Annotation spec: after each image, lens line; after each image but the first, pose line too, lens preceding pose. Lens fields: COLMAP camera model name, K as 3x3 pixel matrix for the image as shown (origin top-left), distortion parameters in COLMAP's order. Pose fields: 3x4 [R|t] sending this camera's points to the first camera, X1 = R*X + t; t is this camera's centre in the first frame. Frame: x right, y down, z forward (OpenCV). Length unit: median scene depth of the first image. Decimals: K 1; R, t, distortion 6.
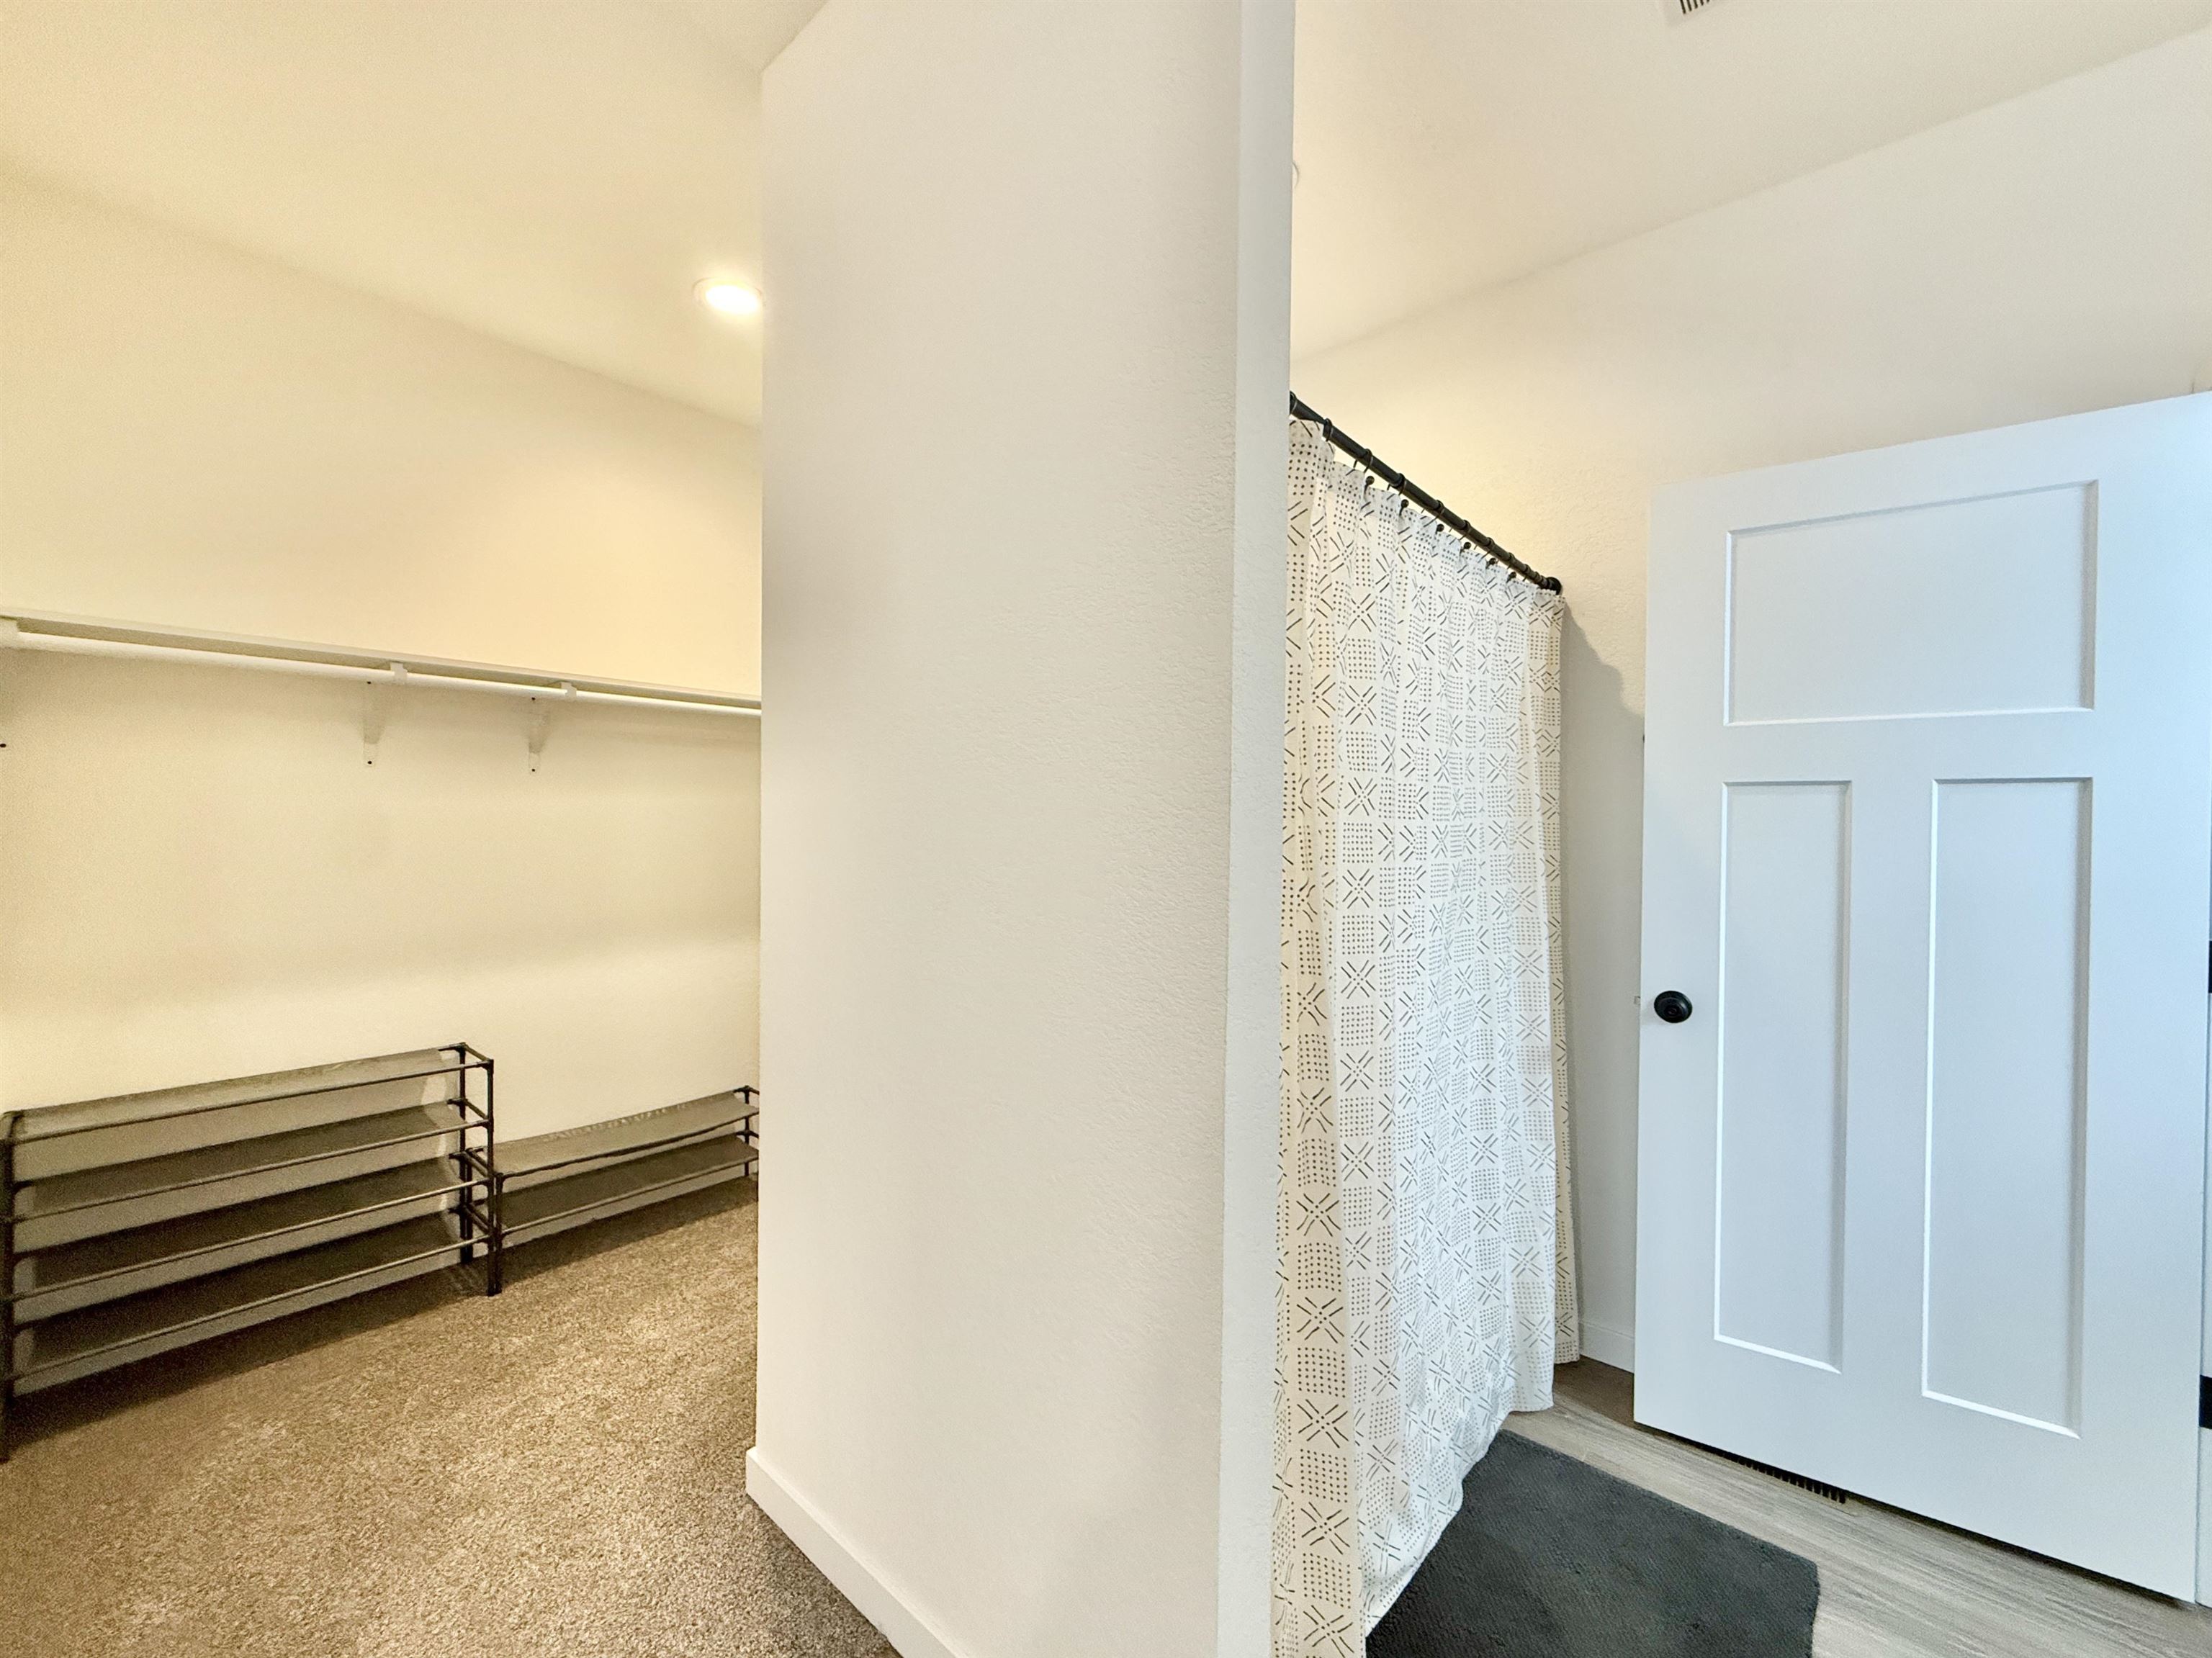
lens RADIAL K [[905.3, 0, 1100.6], [0, 905.3, 837.9], [0, 0, 1]] dist [-0.000033, -0.000282]
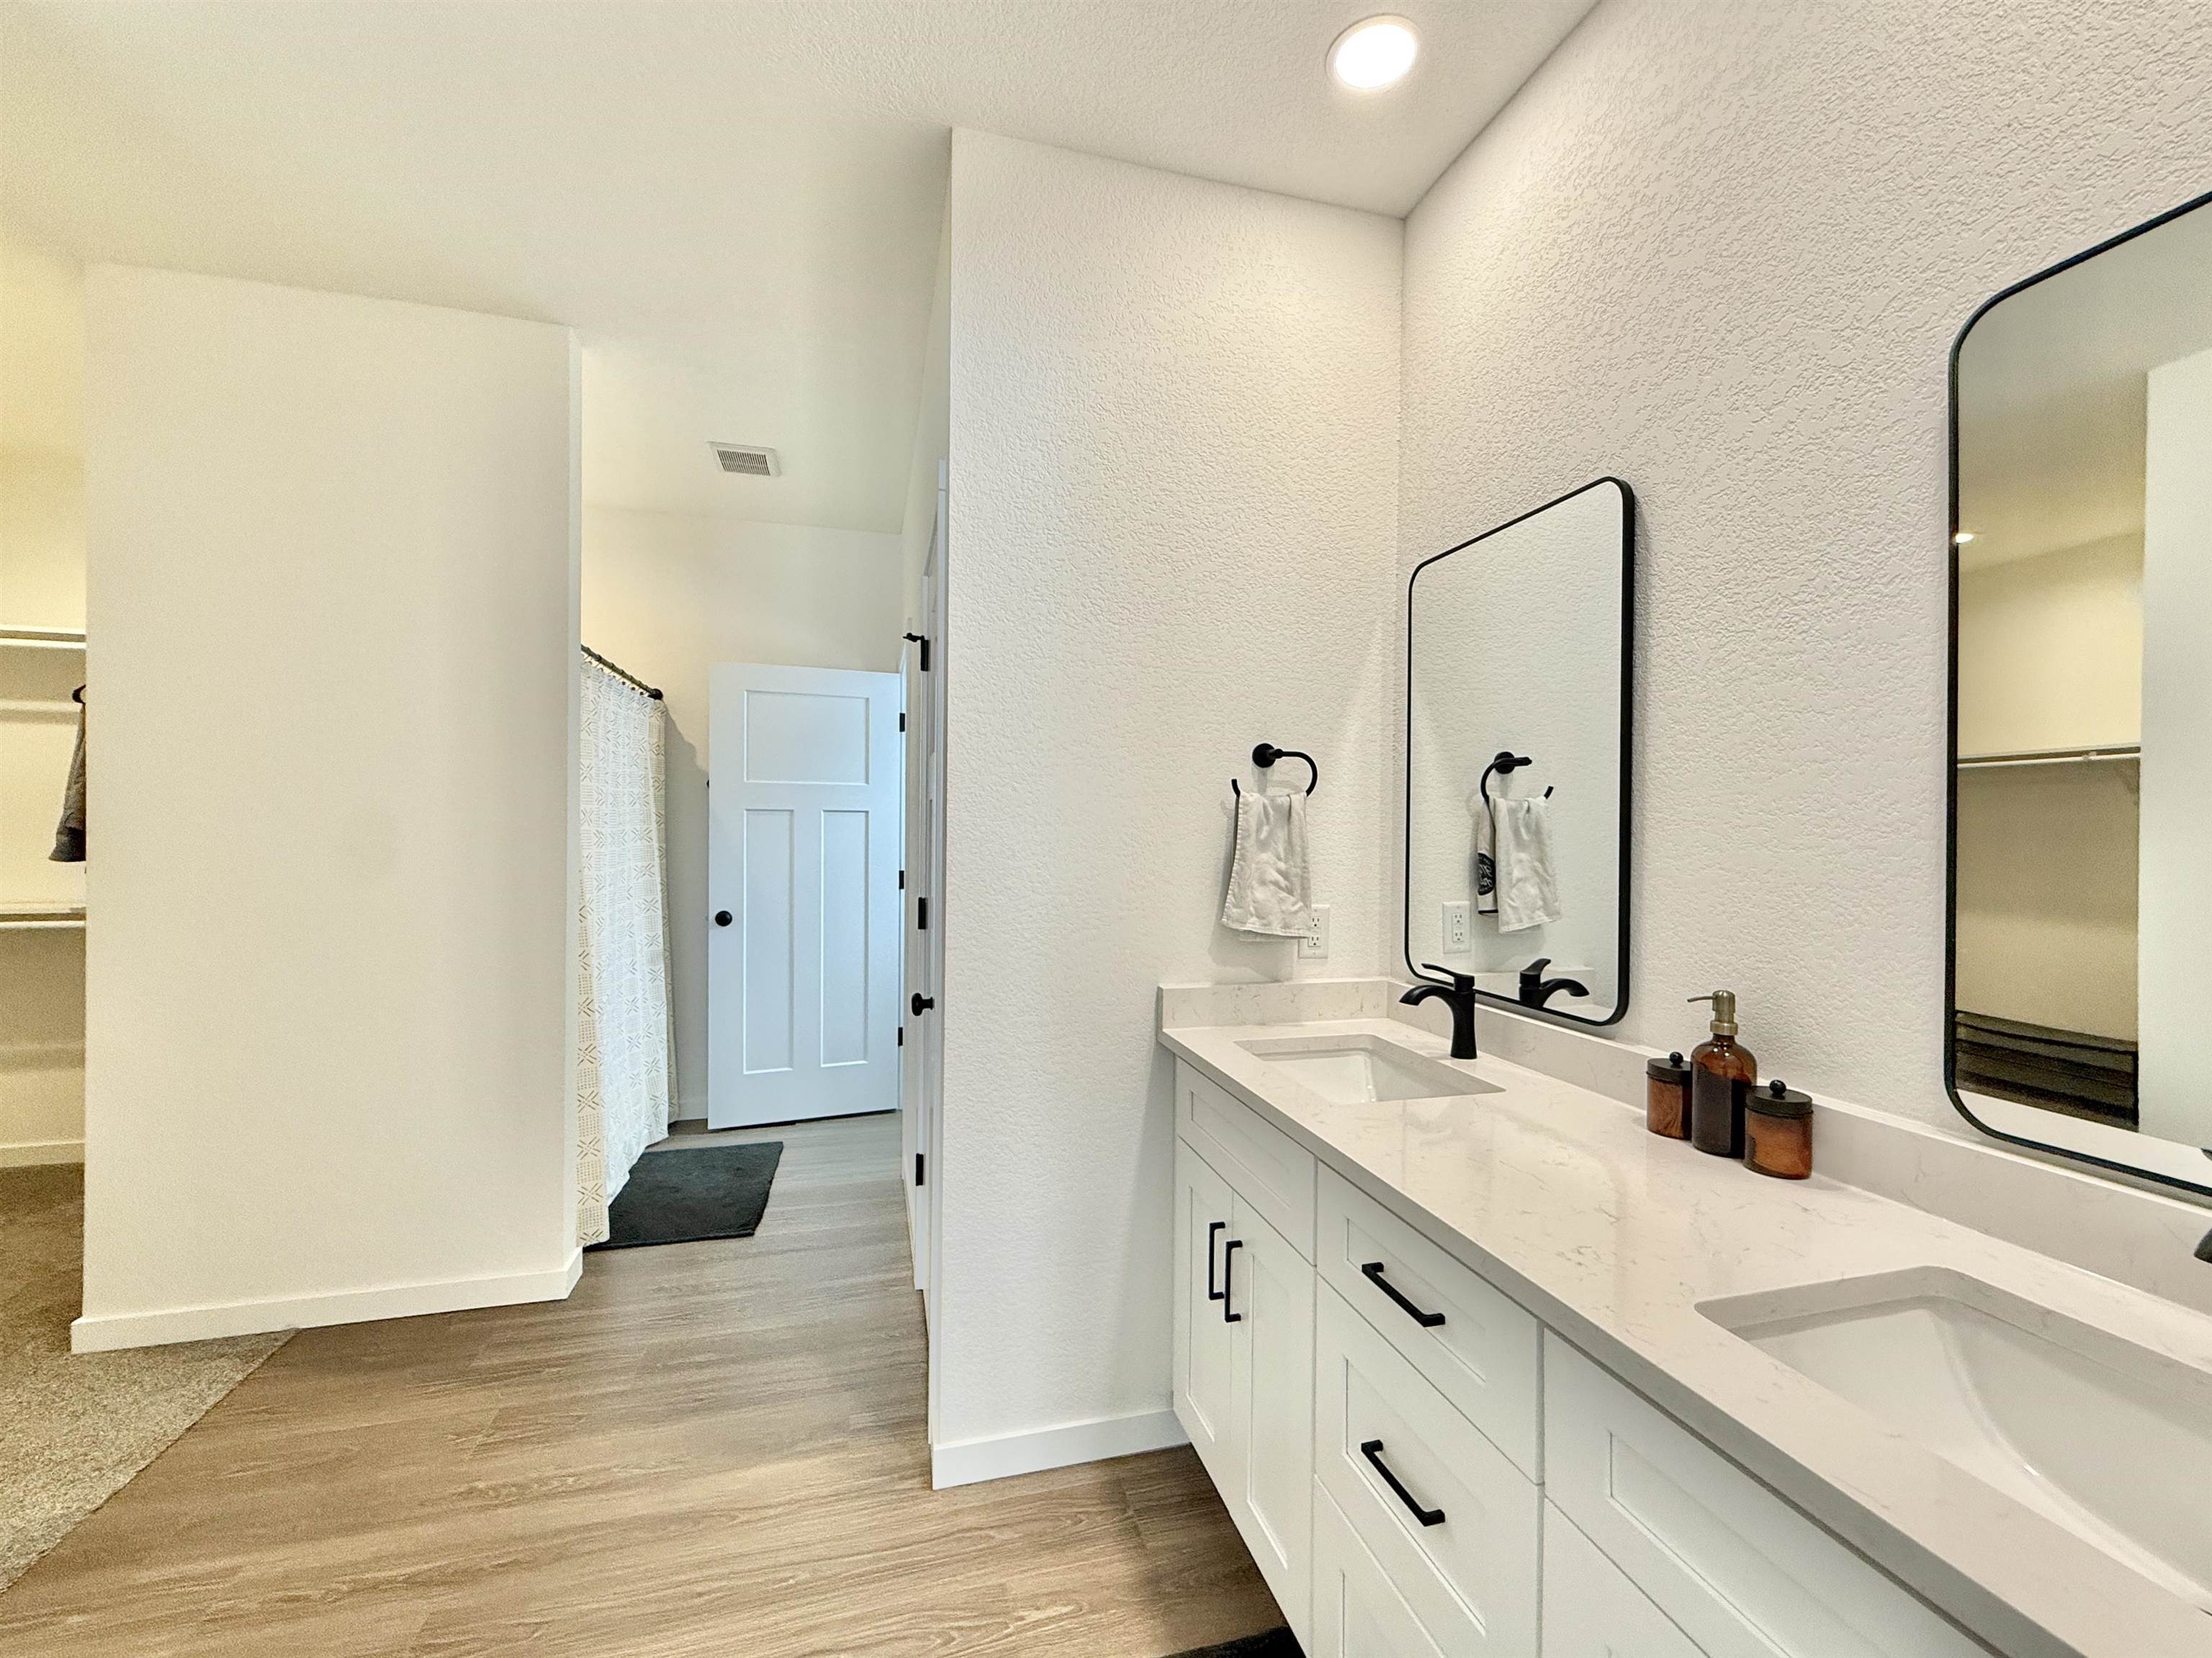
lens RADIAL K [[905.3, 0, 1100.6], [0, 905.3, 837.9], [0, 0, 1]] dist [-0.000033, -0.000282]
pose [[0.562215, -0.010379, 0.826926, -0.540490], [0.009994, 0.999933, 0.005756, 0.001489], [-0.826931, 0.005029, 0.562281, -0.798230]]
